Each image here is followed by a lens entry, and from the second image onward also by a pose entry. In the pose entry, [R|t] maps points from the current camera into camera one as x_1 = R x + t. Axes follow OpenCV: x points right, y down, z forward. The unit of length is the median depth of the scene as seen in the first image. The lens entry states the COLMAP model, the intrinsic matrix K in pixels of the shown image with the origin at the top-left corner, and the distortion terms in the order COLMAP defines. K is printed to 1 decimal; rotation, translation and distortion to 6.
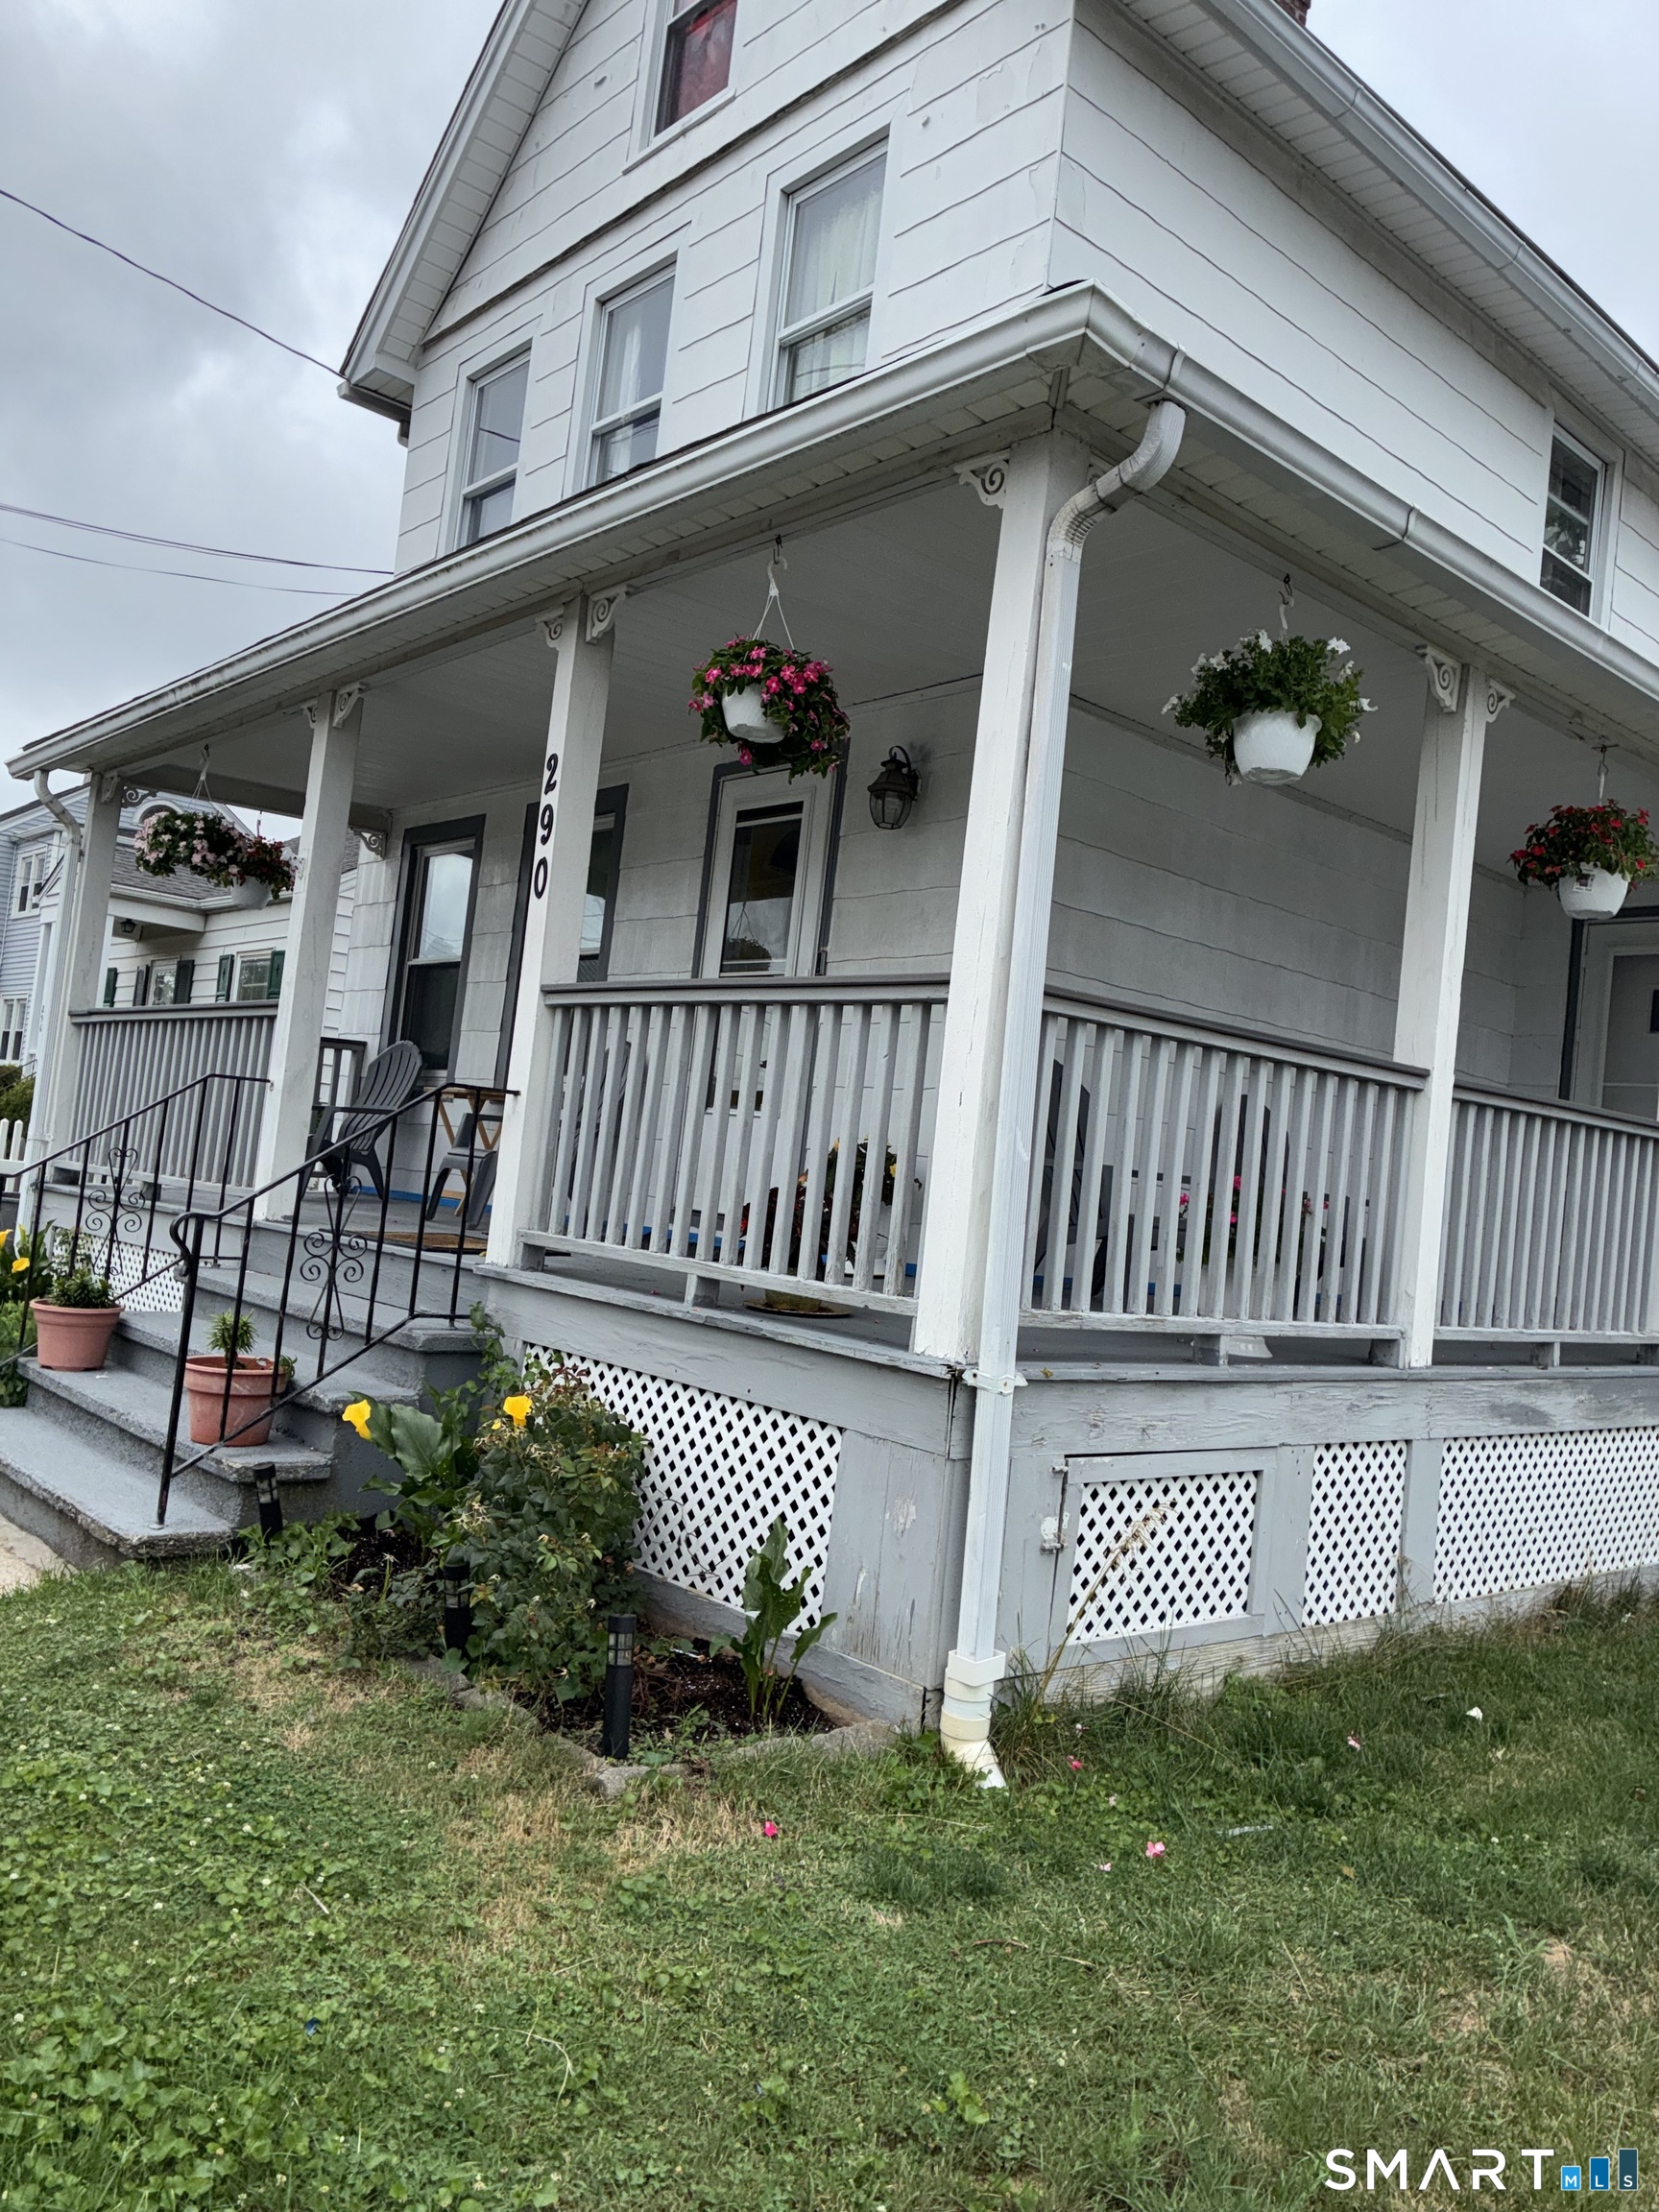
lens RADIAL K [[1684.3, 0, 837.9], [0, 1684.3, 1111.3], [0, 0, 1]] dist [0.021433, -0.015125]
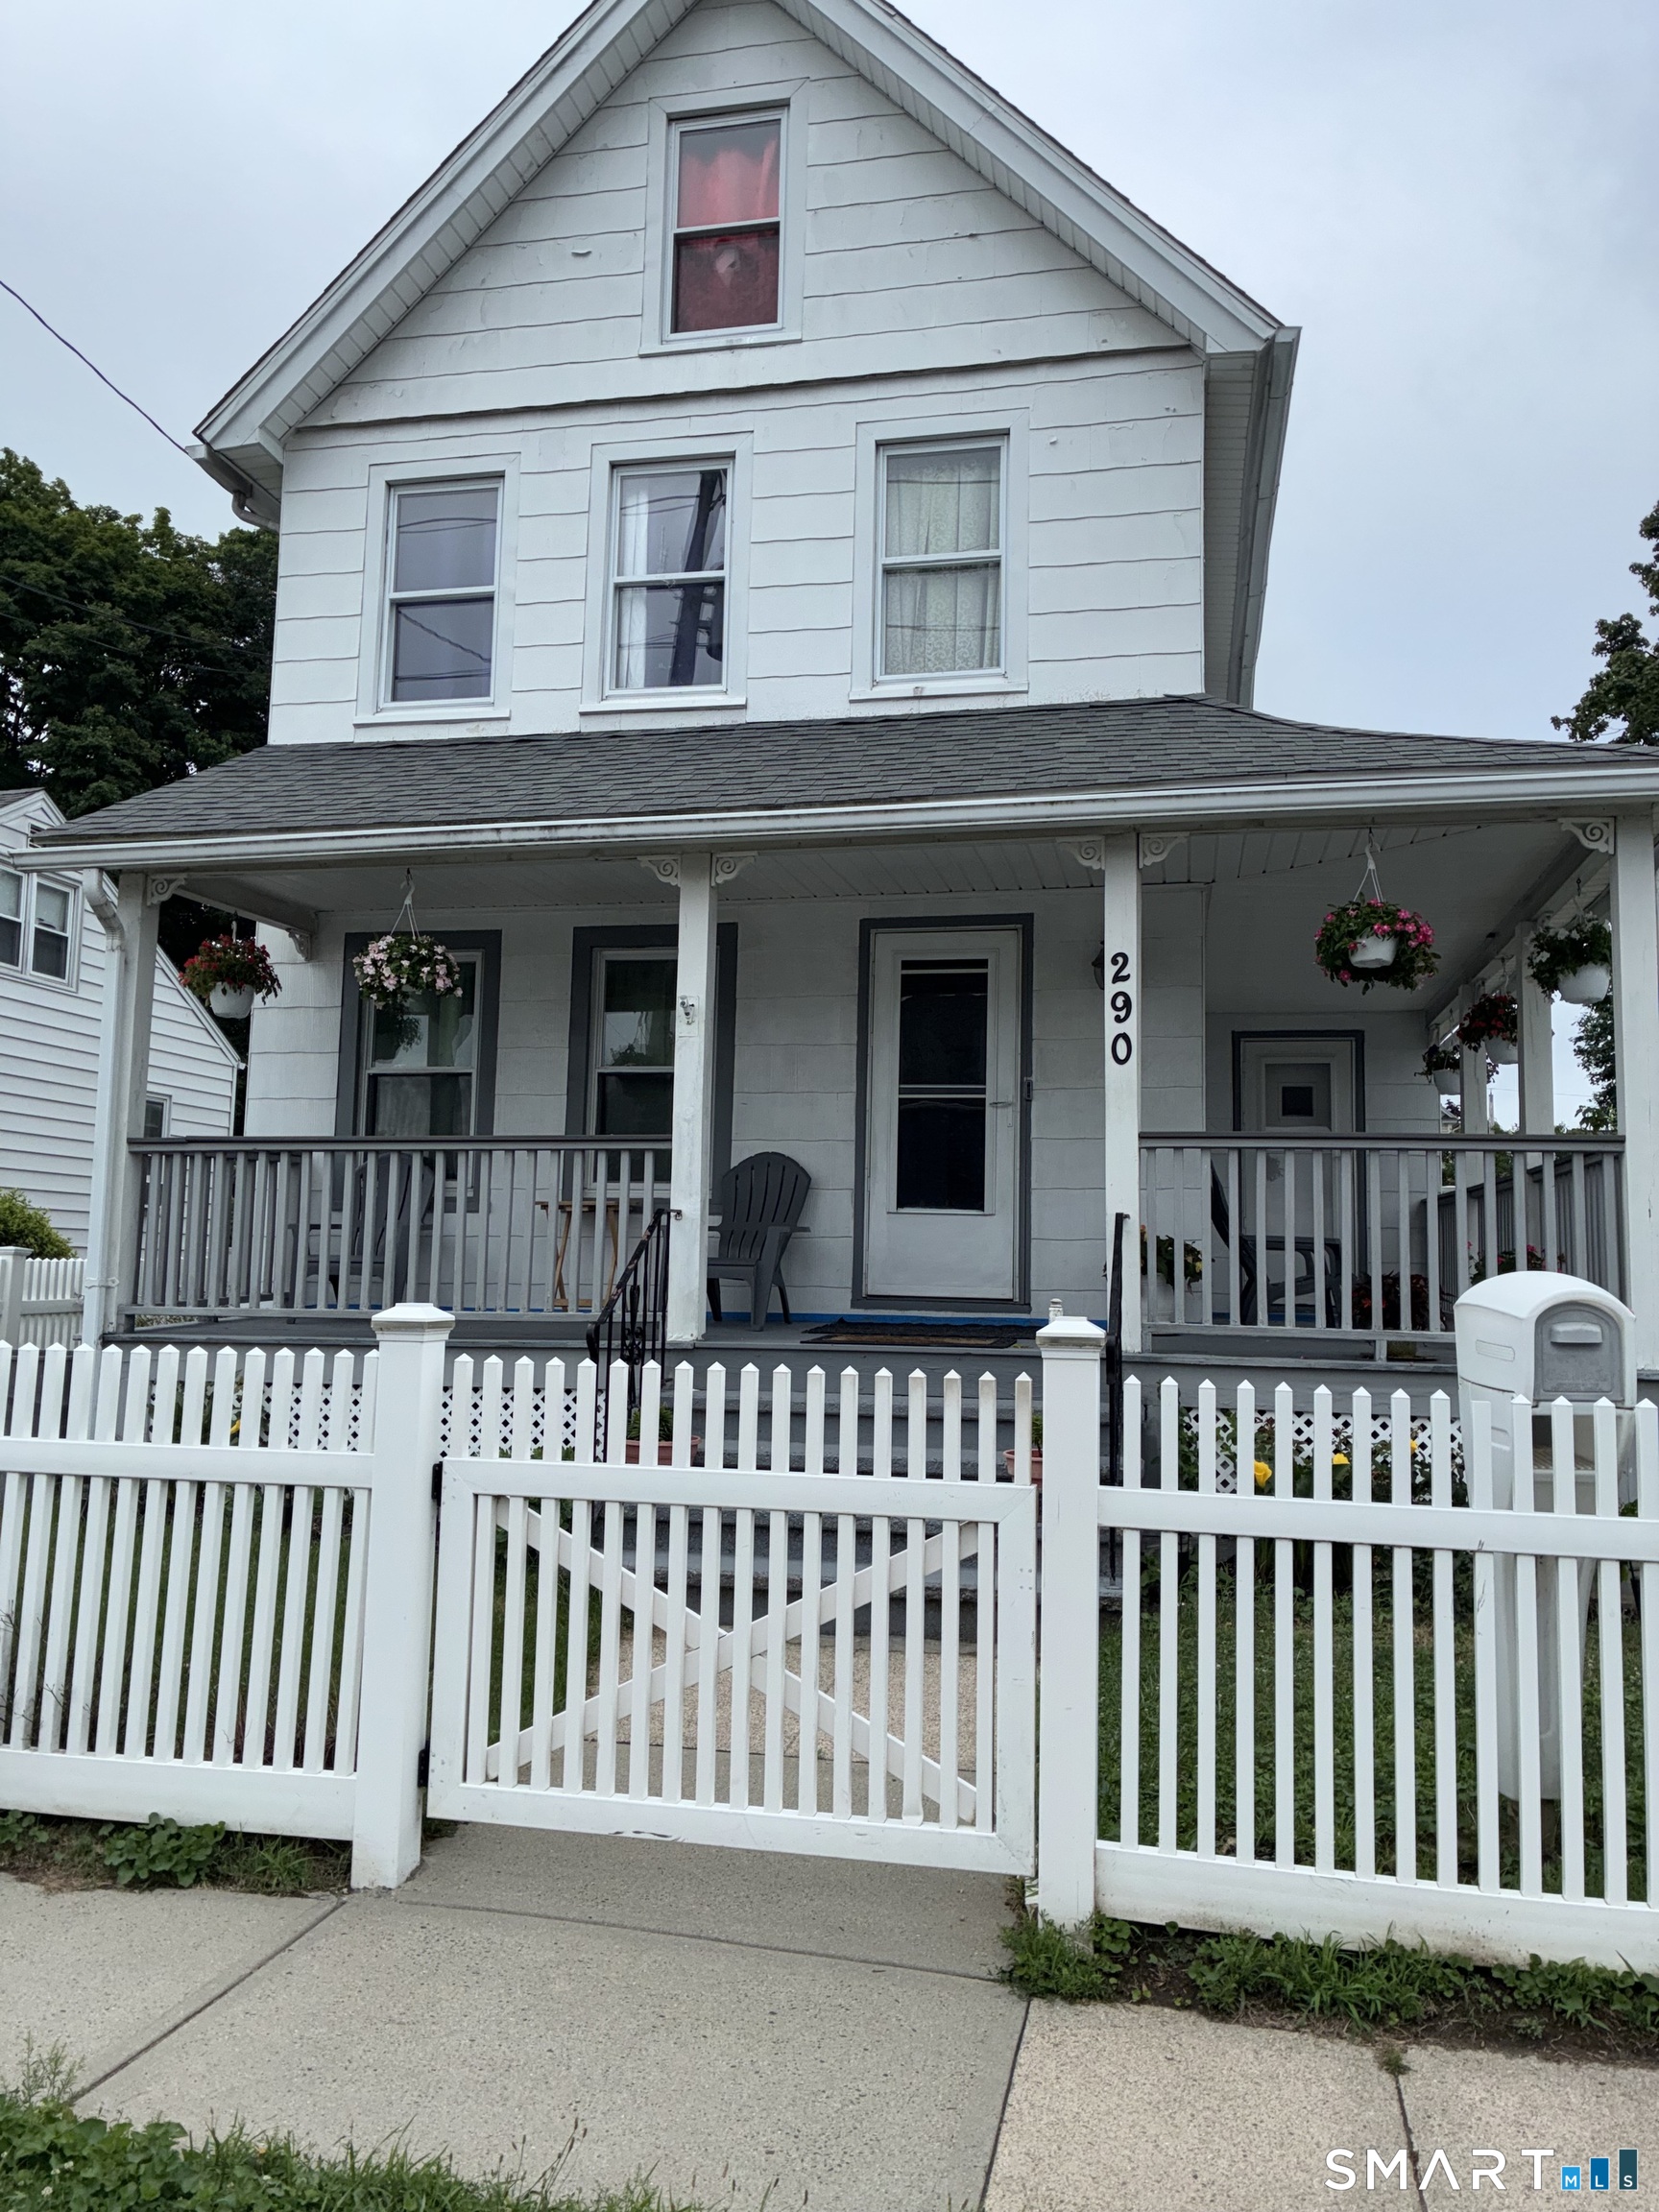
lens RADIAL K [[1684.3, 0, 818.9], [0, 1684.3, 1108.5], [0, 0, 1]] dist [0.021433, -0.015125]
pose [[0.808267, -0.023330, 0.588354, -1.111089], [0.032880, 0.999444, -0.005539, -0.092524], [-0.587898, 0.023822, 0.808584, 0.094062]]
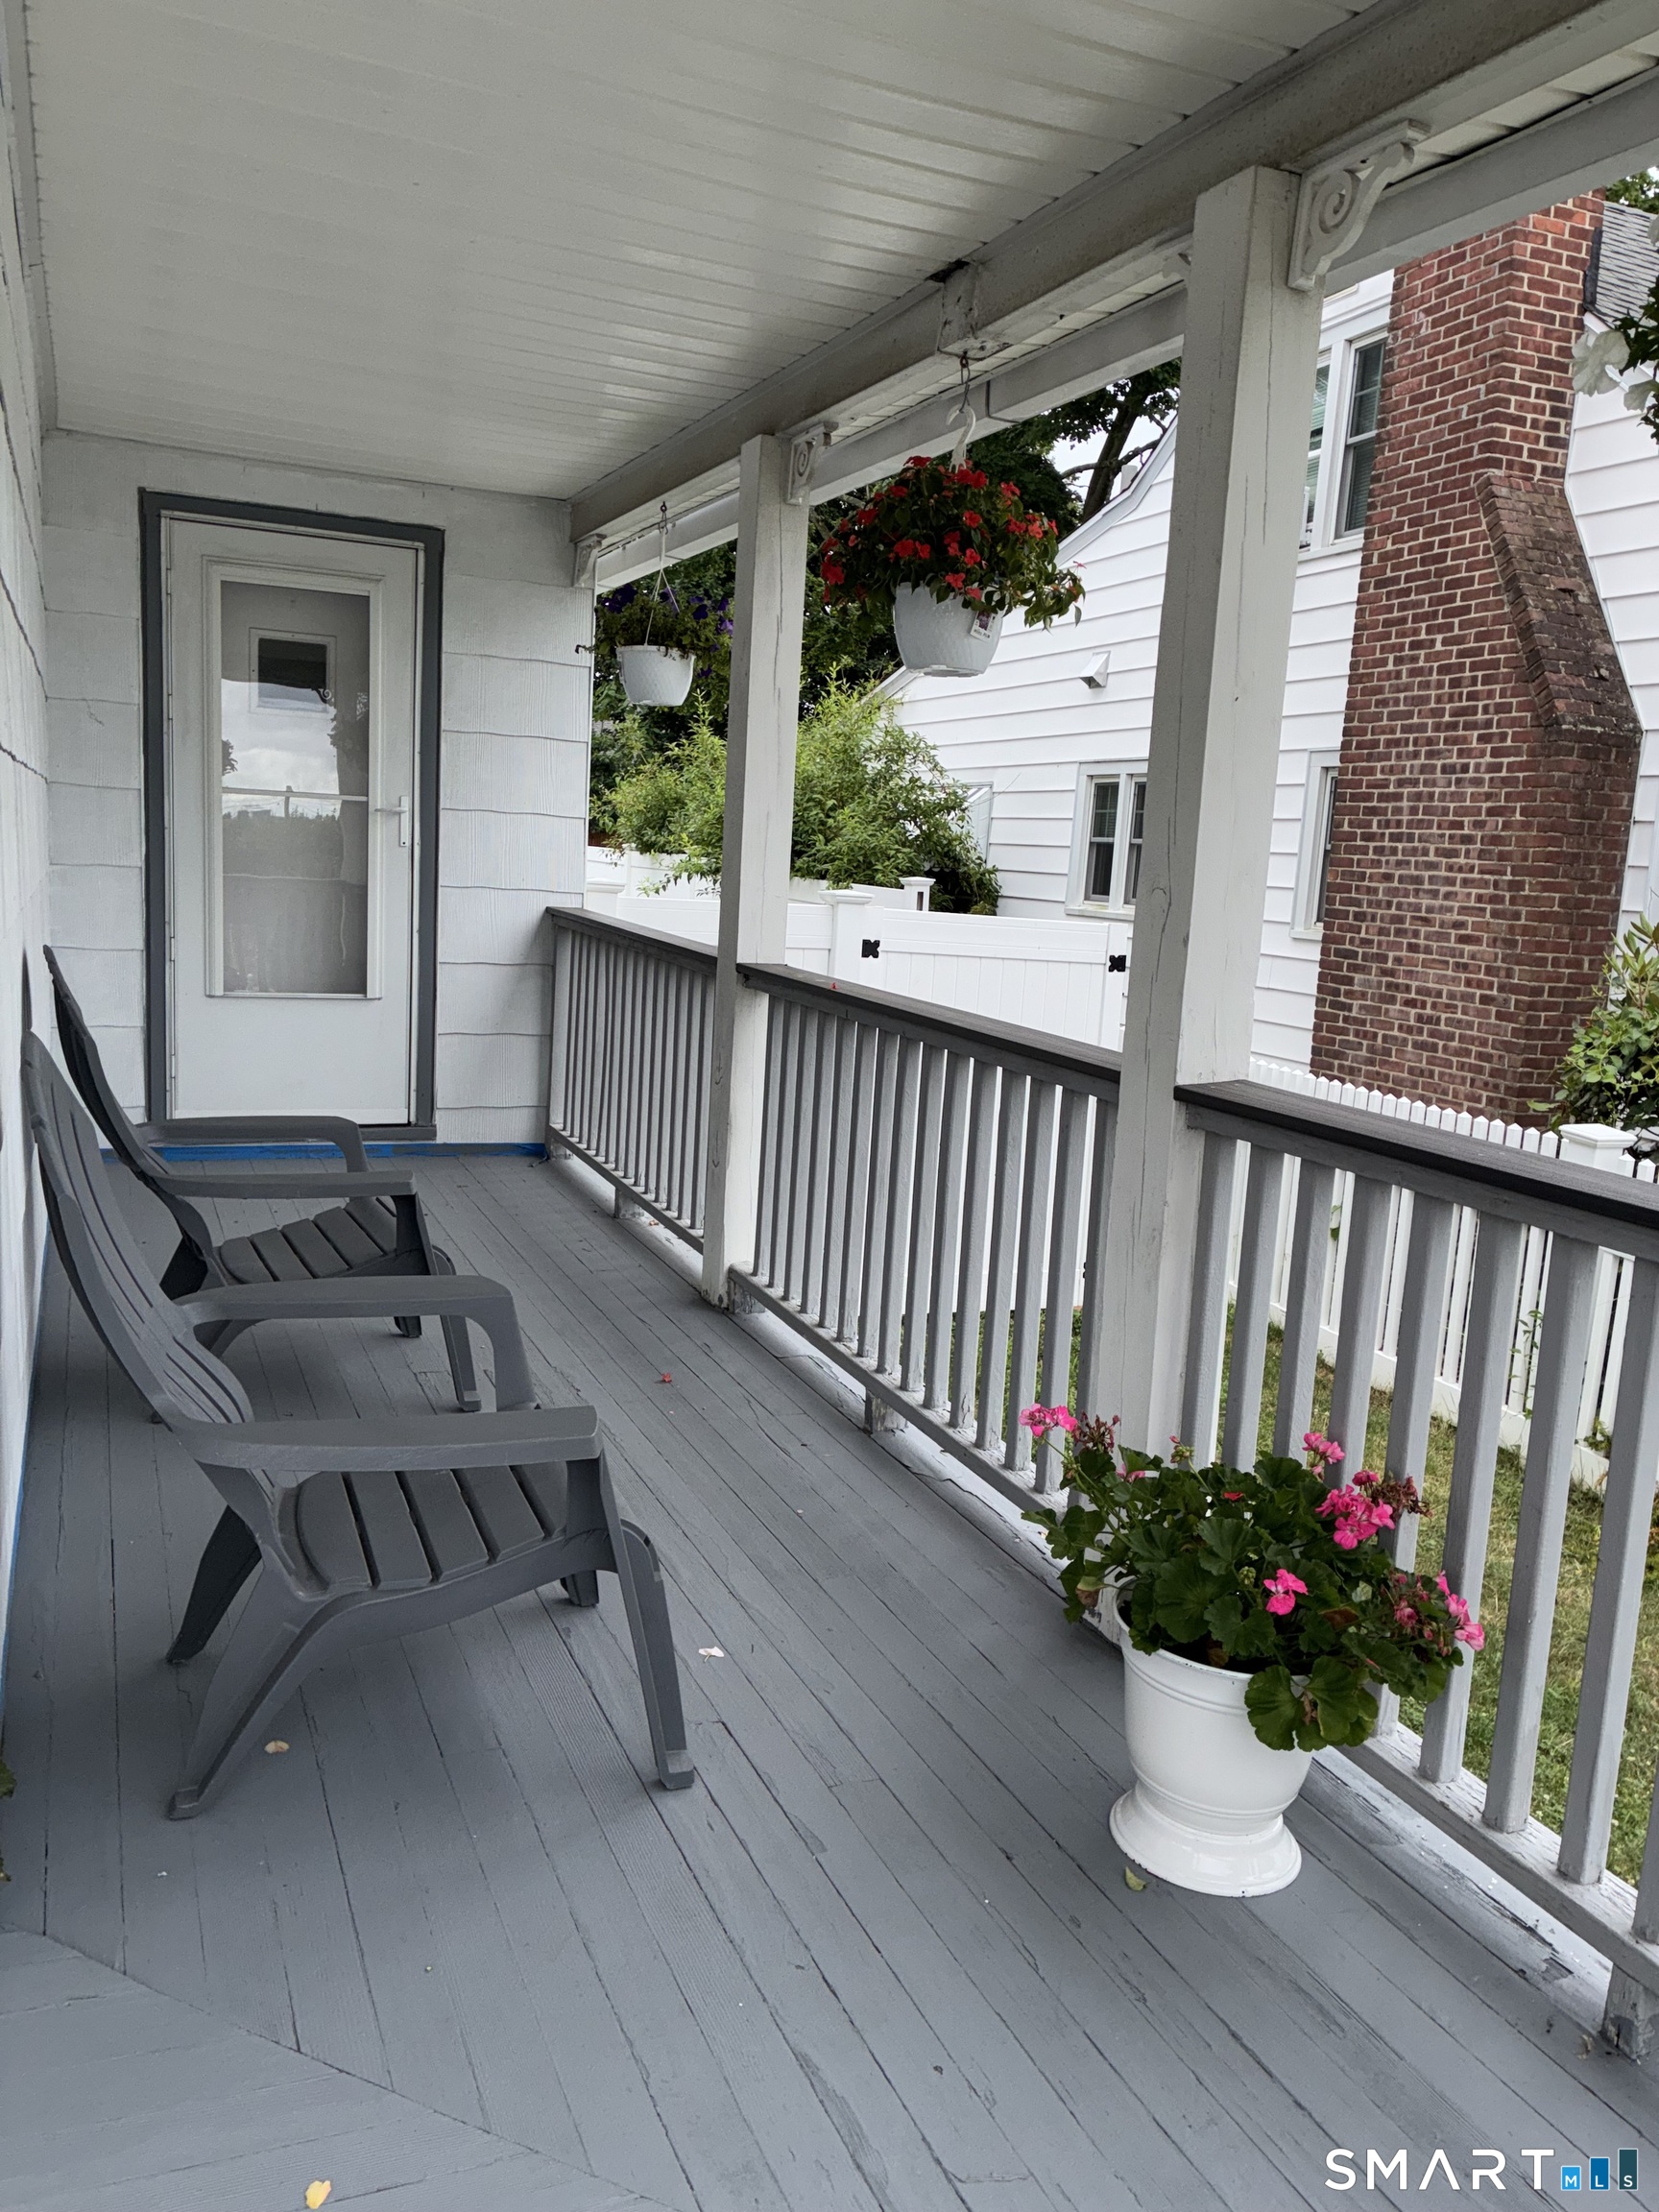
lens RADIAL K [[1684.3, 0, 822.3], [0, 1684.3, 1110.0], [0, 0, 1]] dist [0.021433, -0.015125]
pose [[0.330698, -0.227155, 0.915991, -0.130603], [-0.067012, 0.962498, 0.262881, -0.131545], [-0.941354, -0.148317, 0.303074, 0.914093]]
